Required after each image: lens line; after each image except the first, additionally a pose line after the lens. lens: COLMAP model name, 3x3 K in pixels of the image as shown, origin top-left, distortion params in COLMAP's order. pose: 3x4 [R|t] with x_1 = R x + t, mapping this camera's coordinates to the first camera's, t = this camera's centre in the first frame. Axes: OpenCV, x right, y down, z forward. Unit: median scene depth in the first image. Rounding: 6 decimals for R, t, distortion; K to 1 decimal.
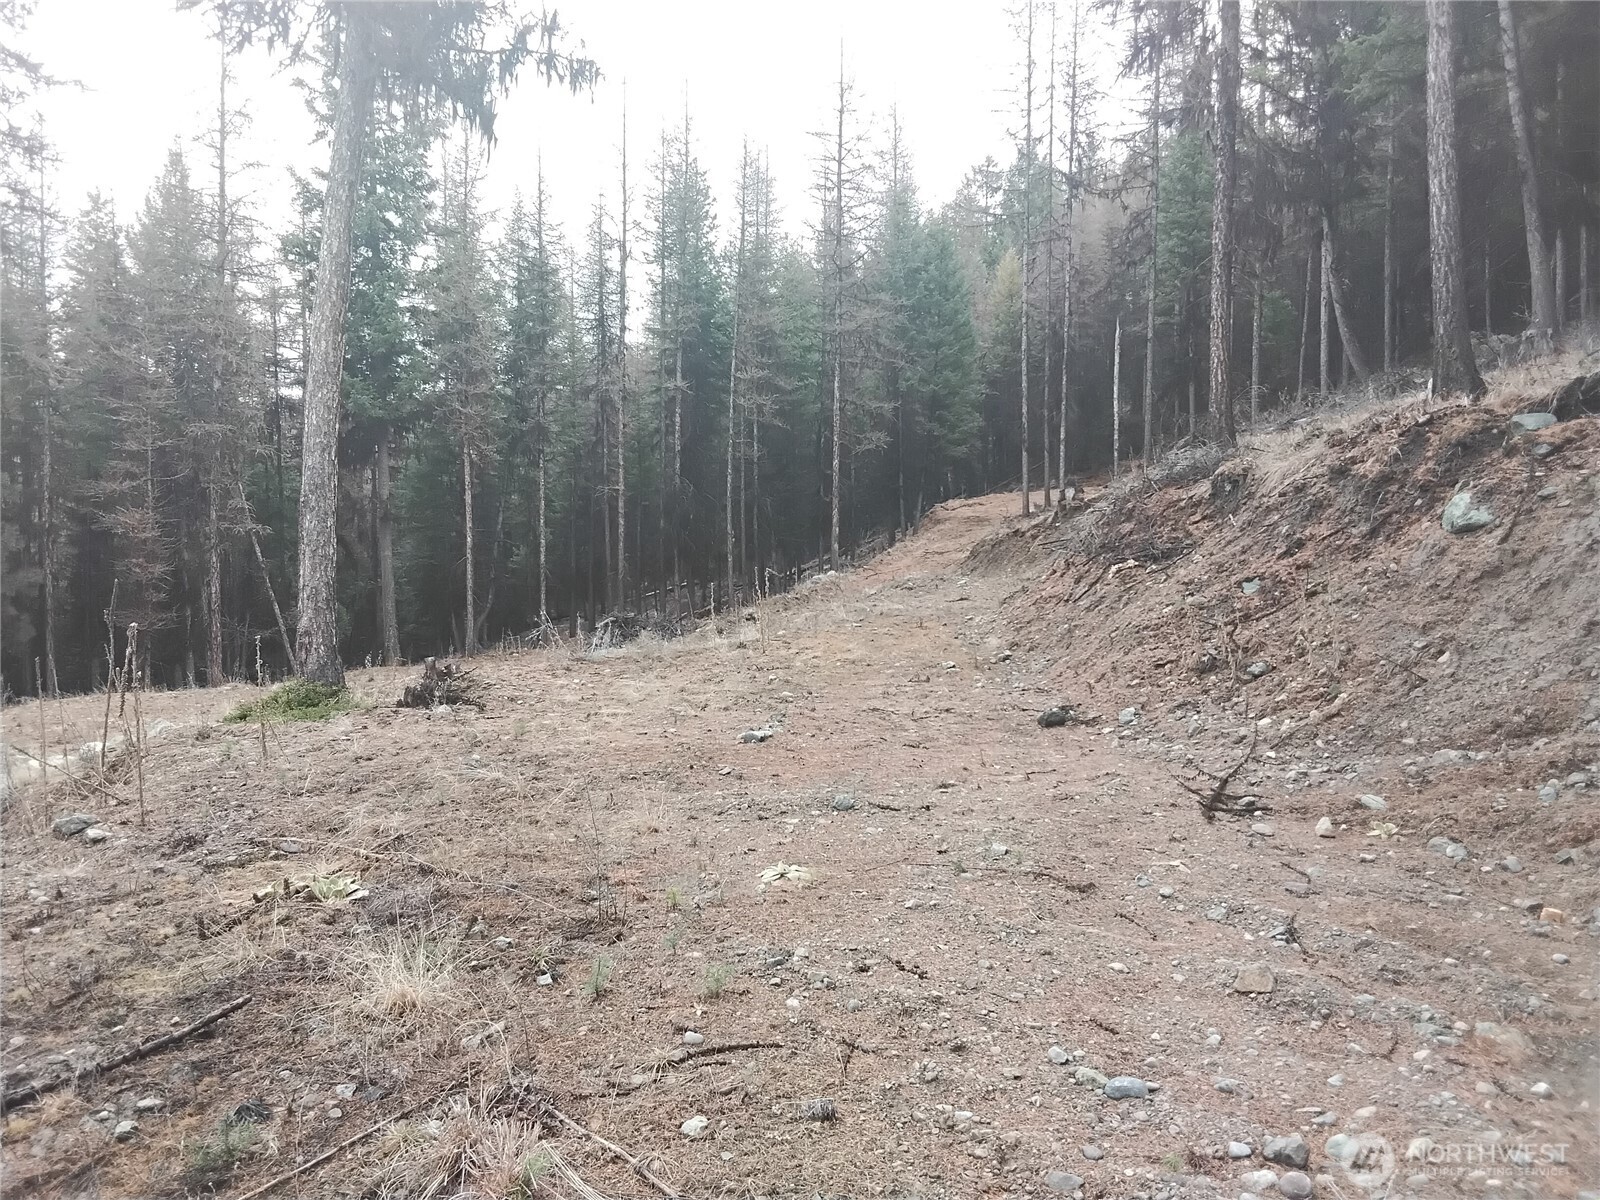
lens RADIAL K [[1301.8, 0, 802.5], [0, 1301.8, 565.0], [0, 0, 1]] dist [0.133871, -0.180502]
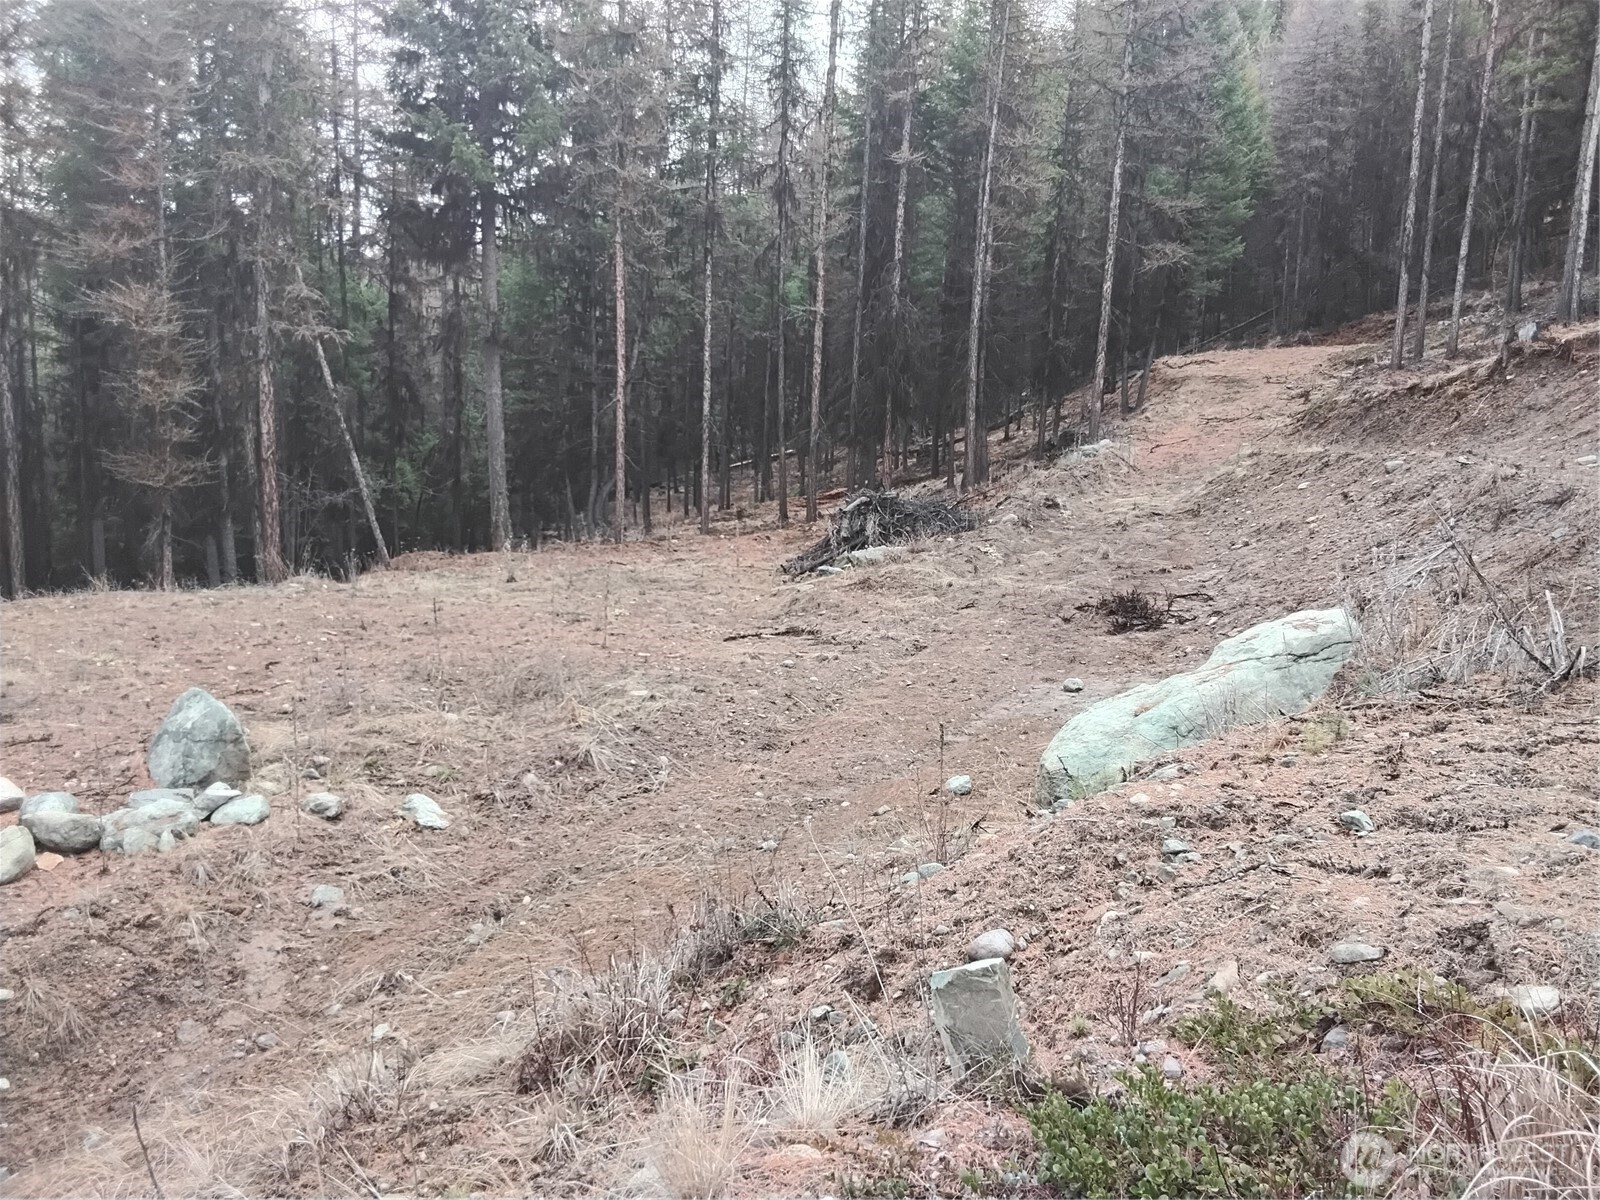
lens RADIAL K [[1323.5, 0, 800.0], [0, 1323.5, 600.0], [0, 0, 1]] dist [0.133394, -0.185492]
pose [[0.999125, 0.038977, -0.015153, -0.171364], [-0.036875, 0.992043, 0.120378, 0.013251], [0.019725, -0.119714, 0.992612, 0.346899]]
